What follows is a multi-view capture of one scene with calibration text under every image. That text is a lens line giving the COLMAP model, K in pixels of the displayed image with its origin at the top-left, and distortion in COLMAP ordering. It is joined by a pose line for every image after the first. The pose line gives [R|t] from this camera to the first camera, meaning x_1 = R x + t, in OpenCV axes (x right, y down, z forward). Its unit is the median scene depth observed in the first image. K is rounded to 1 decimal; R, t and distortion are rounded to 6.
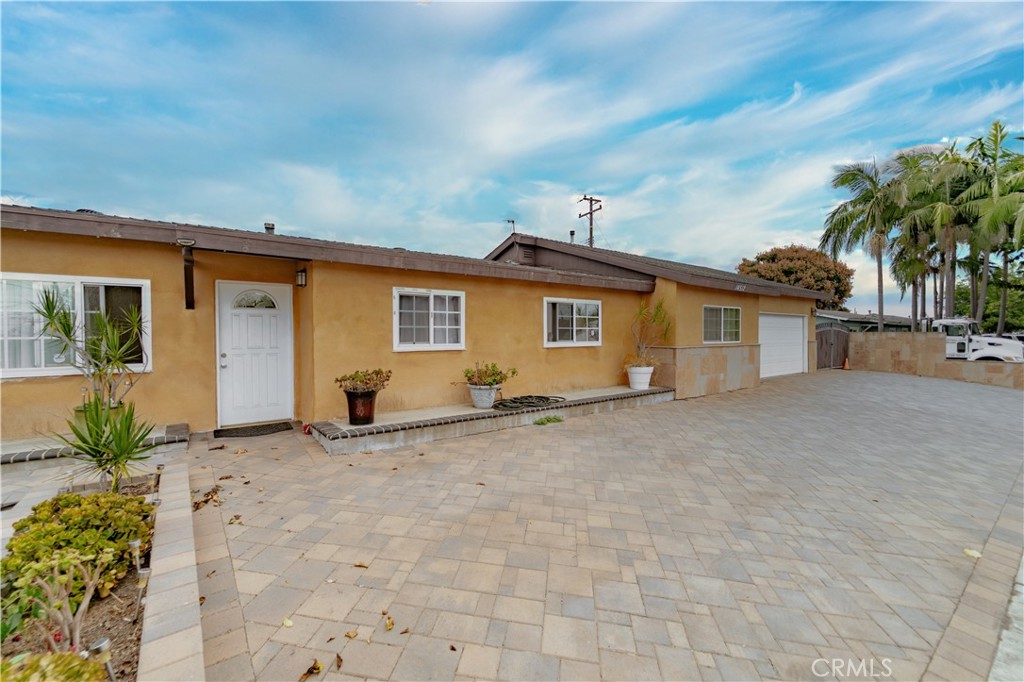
lens RADIAL K [[421.4, 0, 512.0], [0, 421.4, 341.0], [0, 0, 1]] dist [-0.001157, 0.000184]
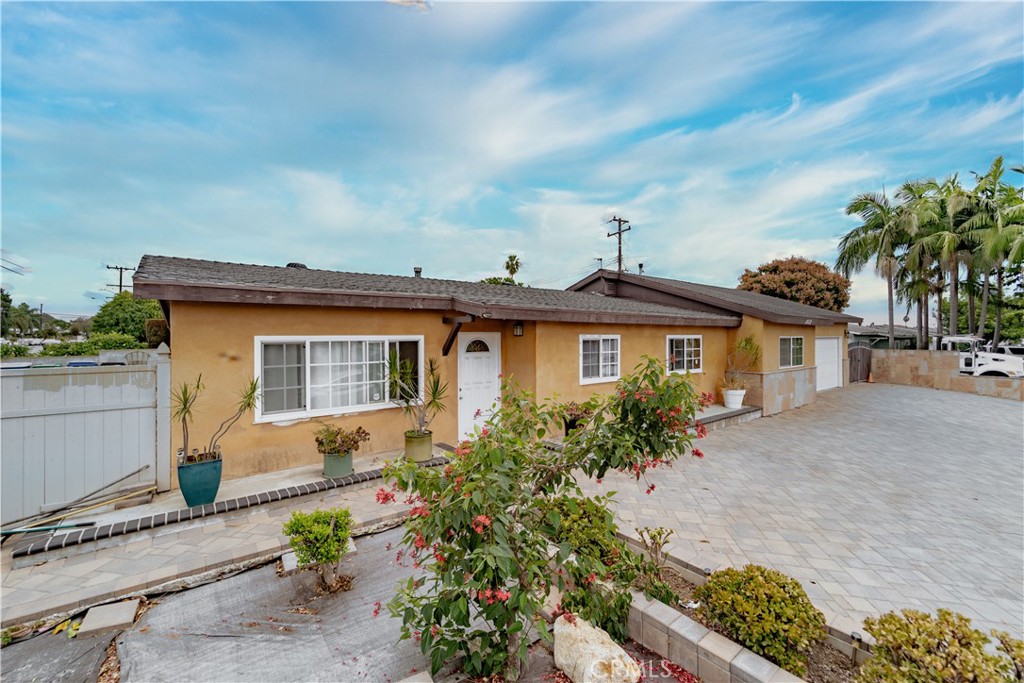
lens RADIAL K [[416.5, 0, 517.4], [0, 416.5, 337.9], [0, 0, 1]] dist [0.006007, -0.000692]
pose [[0.999663, 0.001596, 0.025914, -0.189616], [-0.001251, 0.999910, -0.013357, -0.038163], [-0.025933, 0.013320, 0.999575, -0.100738]]
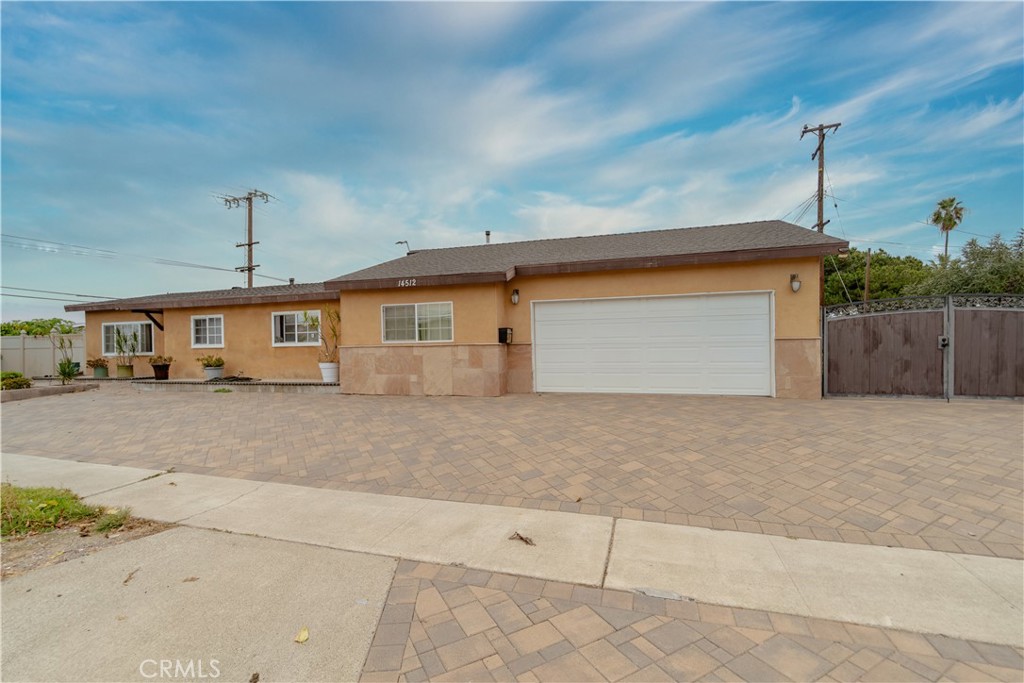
lens RADIAL K [[457.7, 0, 510.3], [0, 457.7, 350.9], [0, 0, 1]] dist [-0.000377, -0.000355]
pose [[0.591929, 0.002779, -0.805985, 0.893265], [0.002579, 0.999982, 0.005341, 0.011340], [0.805986, -0.005240, 0.591911, 0.350010]]
